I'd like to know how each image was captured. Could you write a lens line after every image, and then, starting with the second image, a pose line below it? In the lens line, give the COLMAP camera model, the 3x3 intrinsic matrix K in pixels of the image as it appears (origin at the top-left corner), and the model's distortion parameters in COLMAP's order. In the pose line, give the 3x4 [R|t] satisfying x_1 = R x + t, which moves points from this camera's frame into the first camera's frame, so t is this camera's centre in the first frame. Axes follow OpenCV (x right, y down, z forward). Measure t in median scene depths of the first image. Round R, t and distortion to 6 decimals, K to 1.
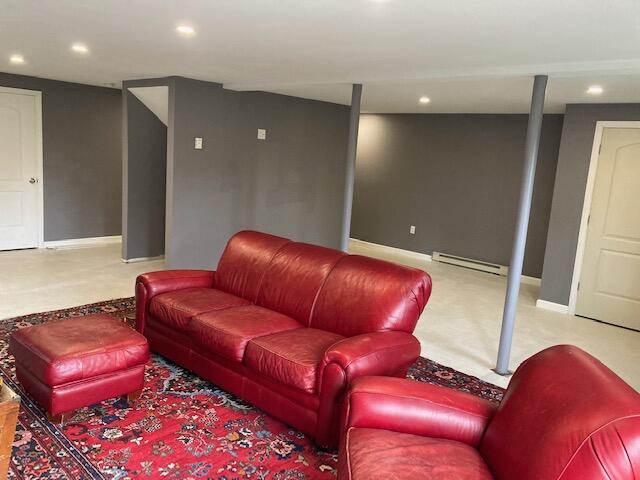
lens RADIAL K [[517.8, 0, 318.2], [0, 517.8, 239.0], [0, 0, 1]] dist [0.019507, 0.006848]
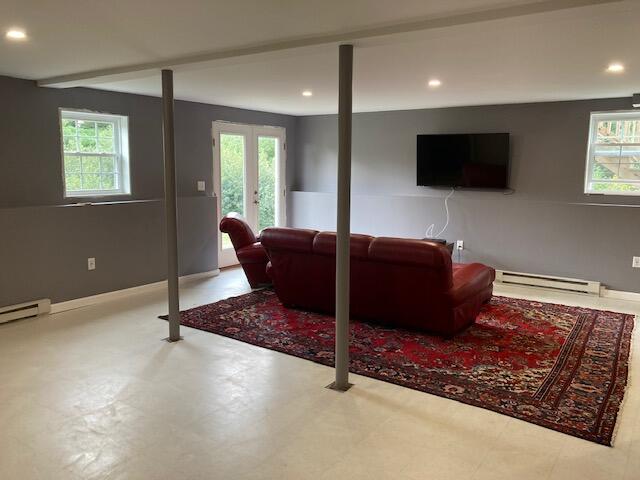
lens RADIAL K [[517.8, 0, 318.2], [0, 517.8, 239.0], [0, 0, 1]] dist [0.019507, 0.006848]
pose [[-0.985636, -0.060855, -0.157536, 0.203821], [-0.105266, 0.950820, 0.291310, -0.252238], [0.132061, 0.303708, -0.943568, 1.714913]]
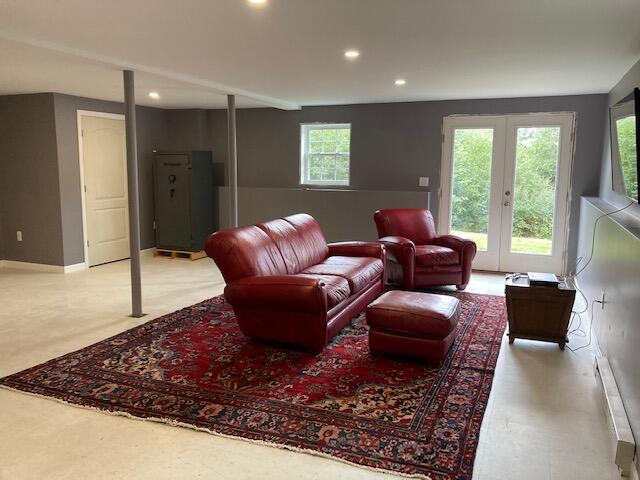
lens RADIAL K [[517.8, 0, 318.2], [0, 517.8, 239.0], [0, 0, 1]] dist [0.019507, 0.006848]
pose [[-0.346248, -0.207784, 0.914843, -0.987279], [0.126916, 0.955824, 0.265127, -0.214699], [-0.929518, 0.207908, -0.304581, 1.037751]]
